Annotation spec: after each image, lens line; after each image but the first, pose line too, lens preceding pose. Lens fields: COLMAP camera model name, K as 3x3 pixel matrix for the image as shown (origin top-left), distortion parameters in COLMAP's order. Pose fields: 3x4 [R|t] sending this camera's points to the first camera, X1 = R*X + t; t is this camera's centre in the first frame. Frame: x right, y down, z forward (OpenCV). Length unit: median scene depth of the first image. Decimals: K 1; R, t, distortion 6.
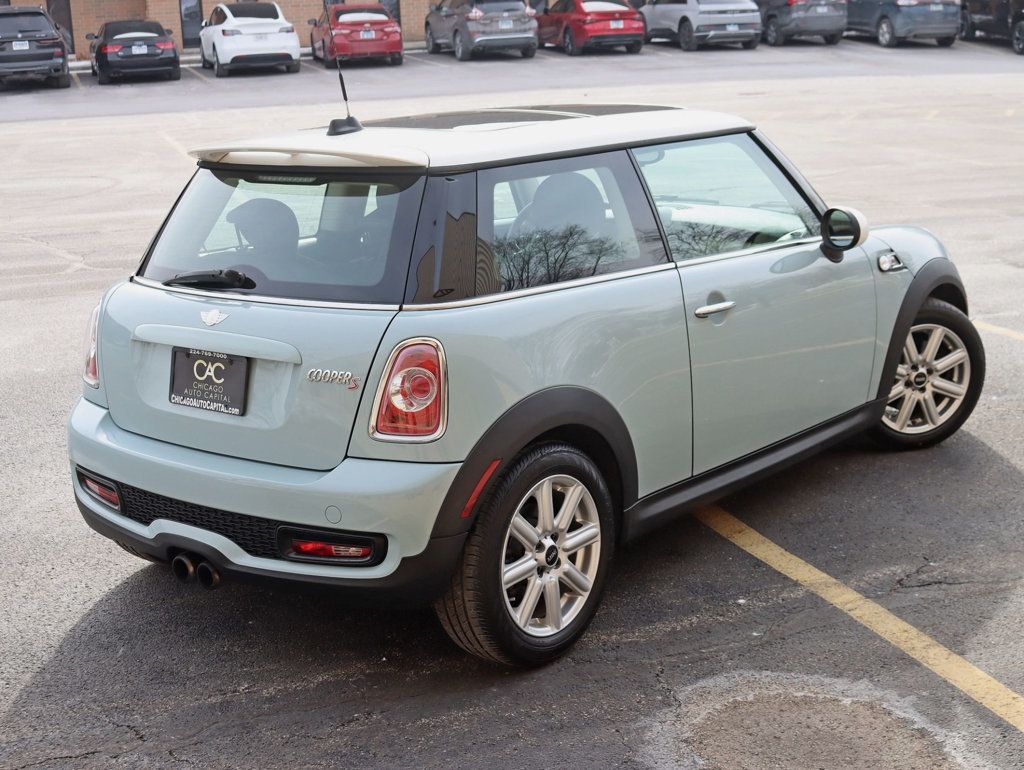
lens RADIAL K [[1594.2, 0, 506.7], [0, 1594.2, 386.6], [0, 0, 1]] dist [-0.058448, 0.000000]
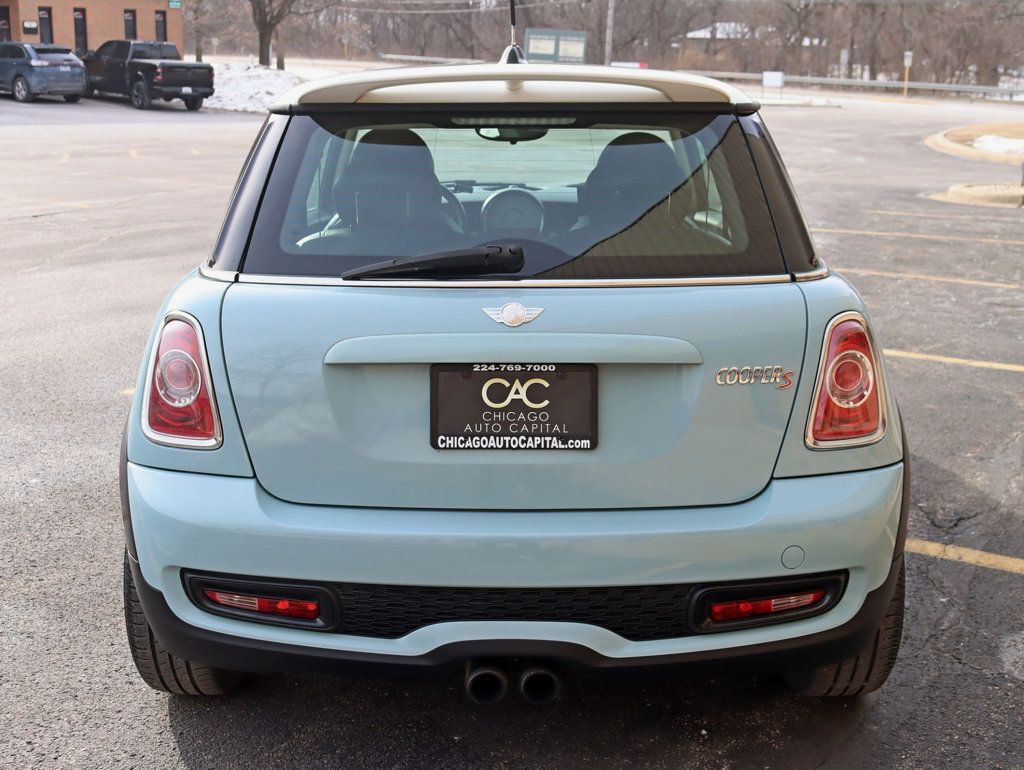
lens RADIAL K [[1263.4, 0, 513.2], [0, 1263.4, 388.0], [0, 0, 1]] dist [-0.050006, 0.000000]
pose [[0.775161, -0.111571, 0.621834, -0.715645], [0.111375, 0.993000, 0.039330, -0.045463], [-0.621869, 0.038770, 0.782161, 0.778573]]
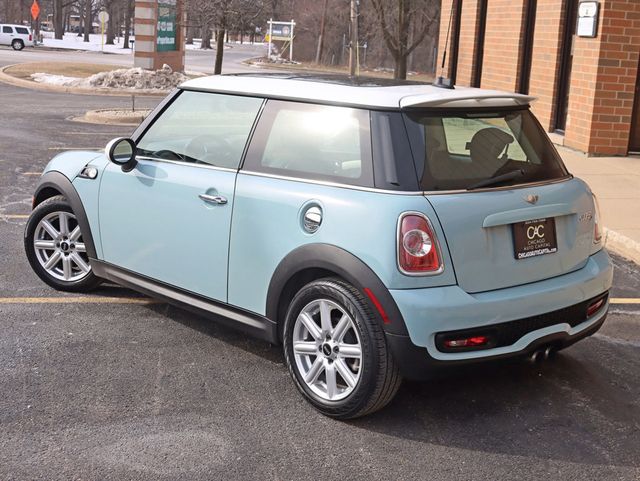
lens RADIAL K [[996.4, 0, 318.7], [0, 996.4, 236.8], [0, 0, 1]] dist [-0.058448, 0.000000]
pose [[0.140667, -0.151900, 0.978335, -1.646077], [0.175885, 0.976276, 0.126292, -0.233625], [-0.974309, 0.154309, 0.164047, 1.425474]]
